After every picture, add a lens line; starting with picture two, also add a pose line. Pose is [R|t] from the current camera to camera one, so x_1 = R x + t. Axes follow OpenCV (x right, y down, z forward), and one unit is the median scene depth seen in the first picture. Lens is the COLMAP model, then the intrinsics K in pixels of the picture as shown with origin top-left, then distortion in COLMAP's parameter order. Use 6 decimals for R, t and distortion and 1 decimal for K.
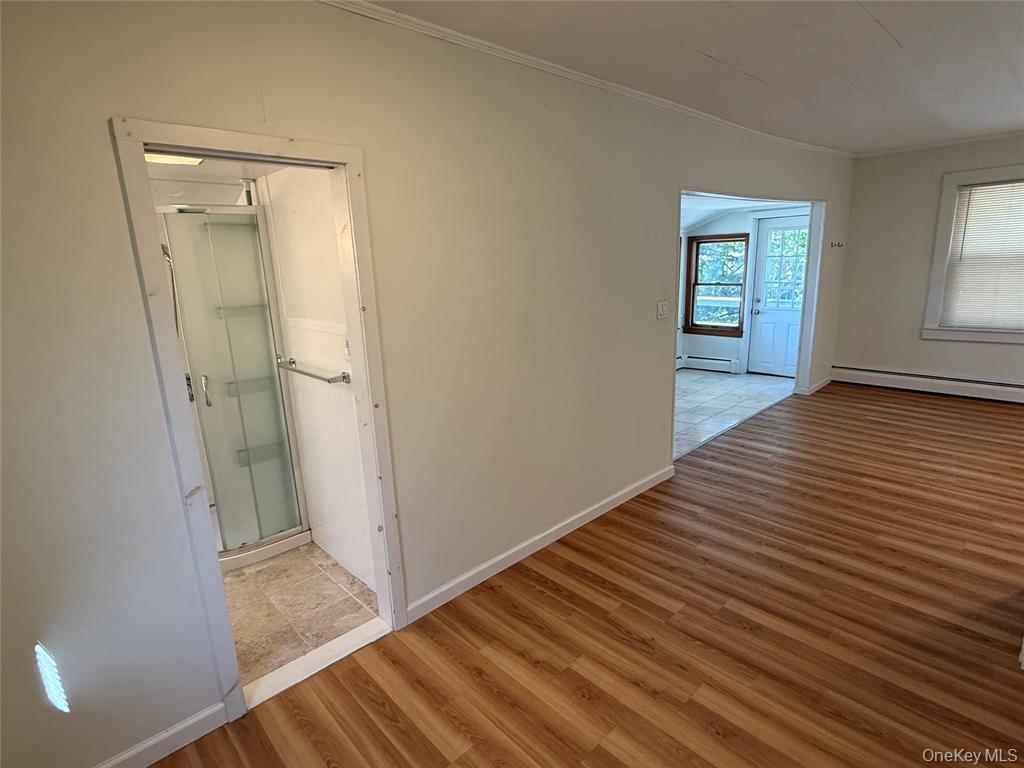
lens RADIAL K [[530.7, 0, 512.0], [0, 530.7, 384.0], [0, 0, 1]] dist [-0.001207, 0.000446]
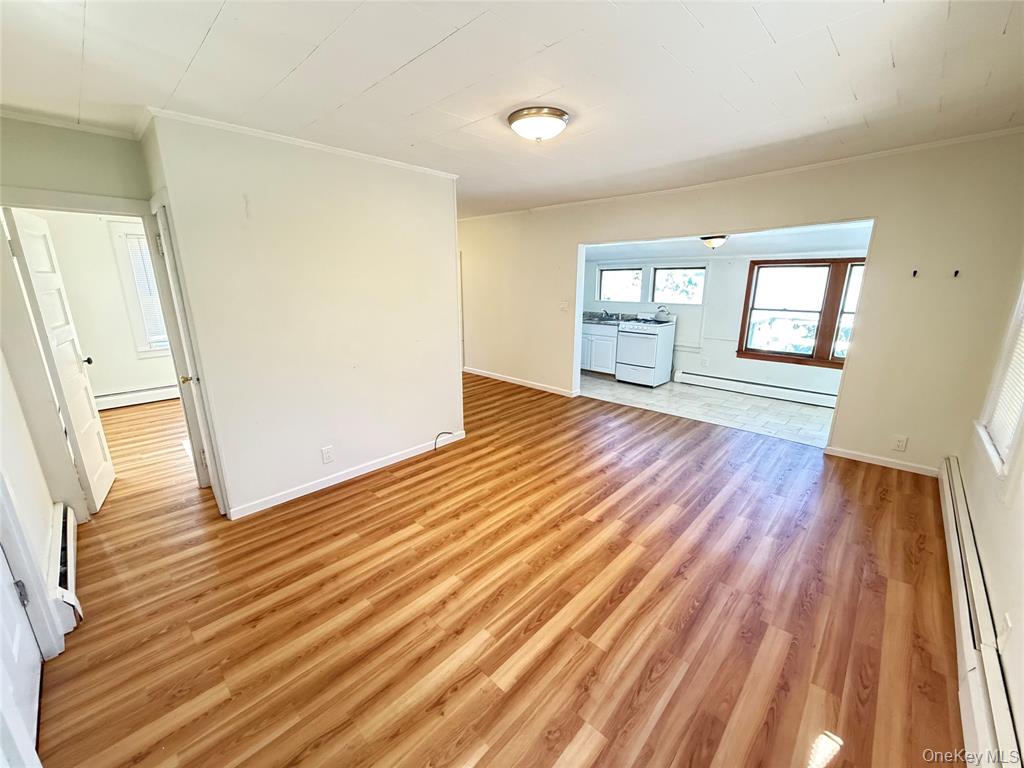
lens RADIAL K [[408.6, 0, 512.0], [0, 408.6, 384.0], [0, 0, 1]] dist [-0.001080, 0.000189]
pose [[0.053934, 0.287427, -0.956283, 1.246523], [-0.227983, 0.935926, 0.268450, -0.158776], [0.972170, 0.203537, 0.116007, 0.466571]]
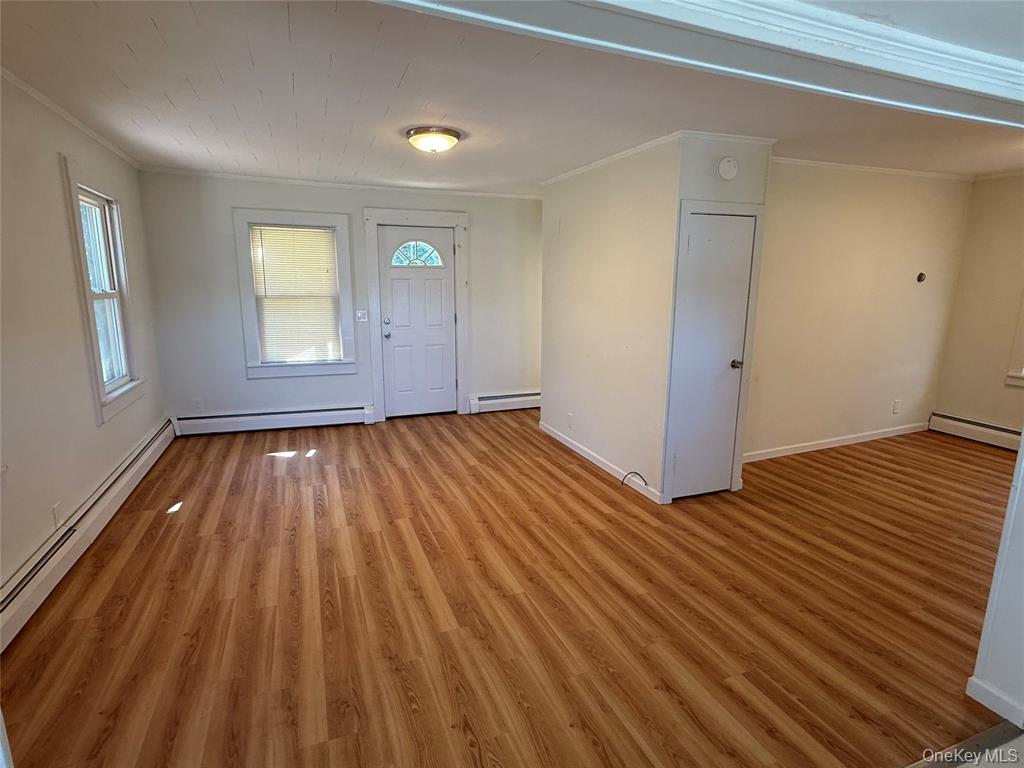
lens RADIAL K [[530.7, 0, 512.0], [0, 530.7, 384.0], [0, 0, 1]] dist [-0.001207, 0.000446]
pose [[-0.927290, -0.042999, 0.371867, 0.408169], [0.112491, 0.915462, 0.386362, -0.275085], [-0.357043, 0.400101, -0.844061, 1.118676]]
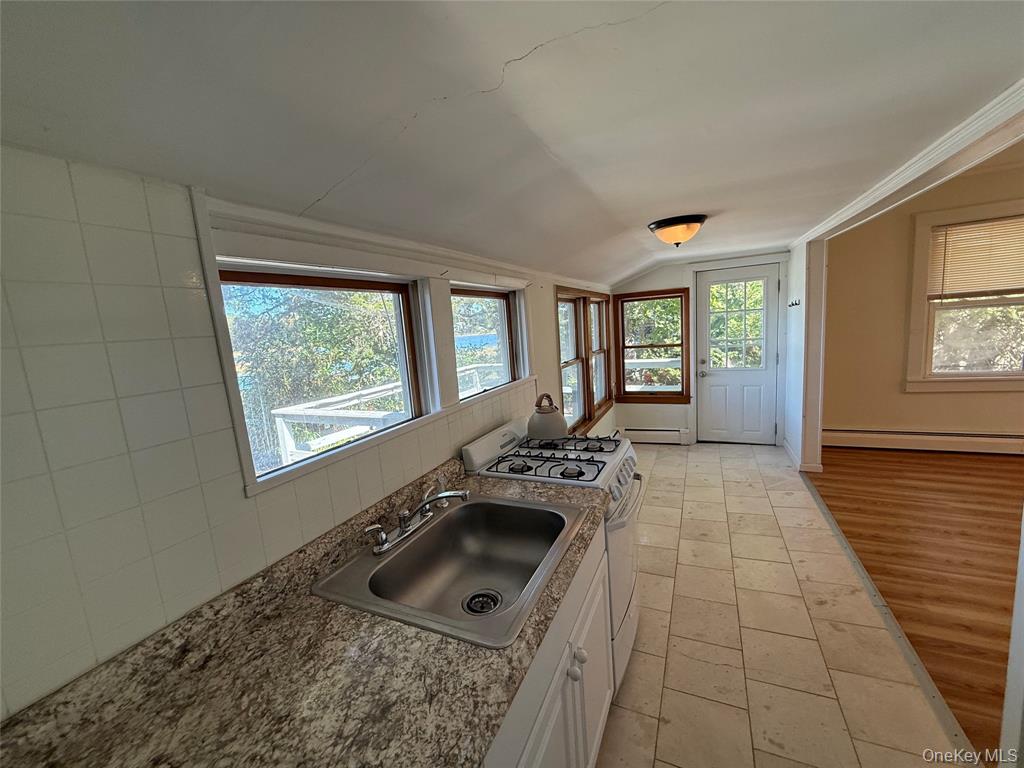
lens RADIAL K [[408.6, 0, 512.0], [0, 408.6, 384.0], [0, 0, 1]] dist [-0.001080, 0.000189]
pose [[0.926767, -0.085899, 0.365684, -0.115852], [0.124981, 0.988551, -0.084533, -0.133204], [-0.354236, 0.124046, 0.926892, 0.629023]]
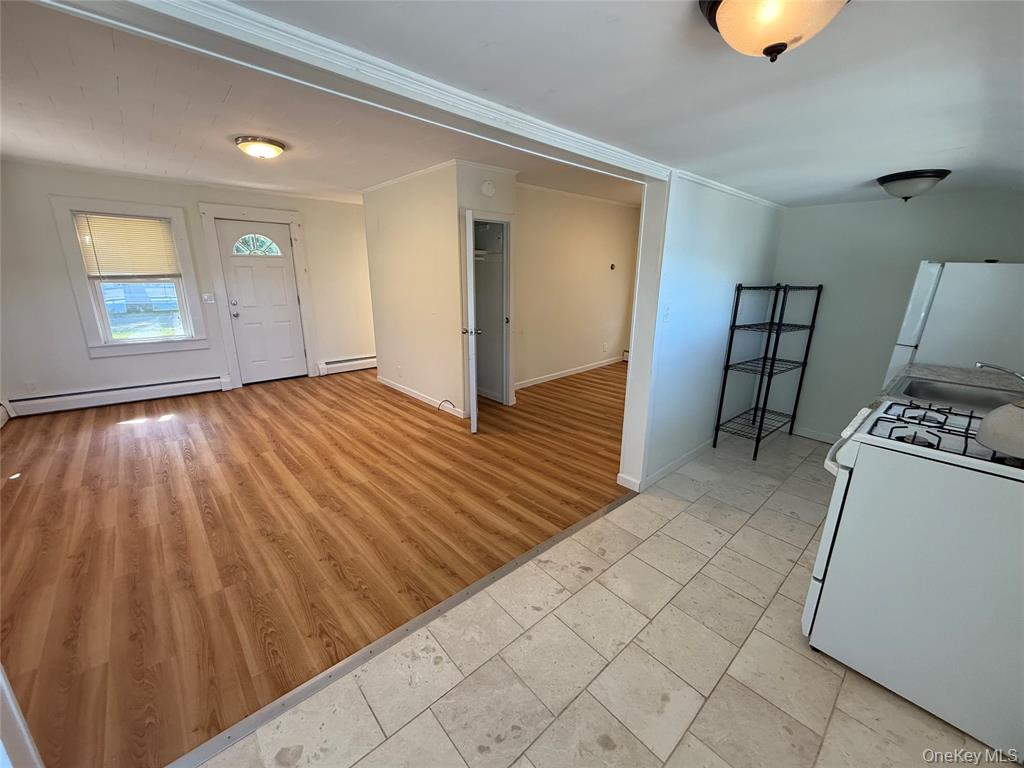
lens RADIAL K [[408.6, 0, 512.0], [0, 408.6, 384.0], [0, 0, 1]] dist [-0.001080, 0.000189]
pose [[-0.999369, 0.024422, 0.025800, 0.360611], [0.033714, 0.880937, 0.472031, -0.272490], [-0.011201, 0.472603, -0.881204, 1.199777]]
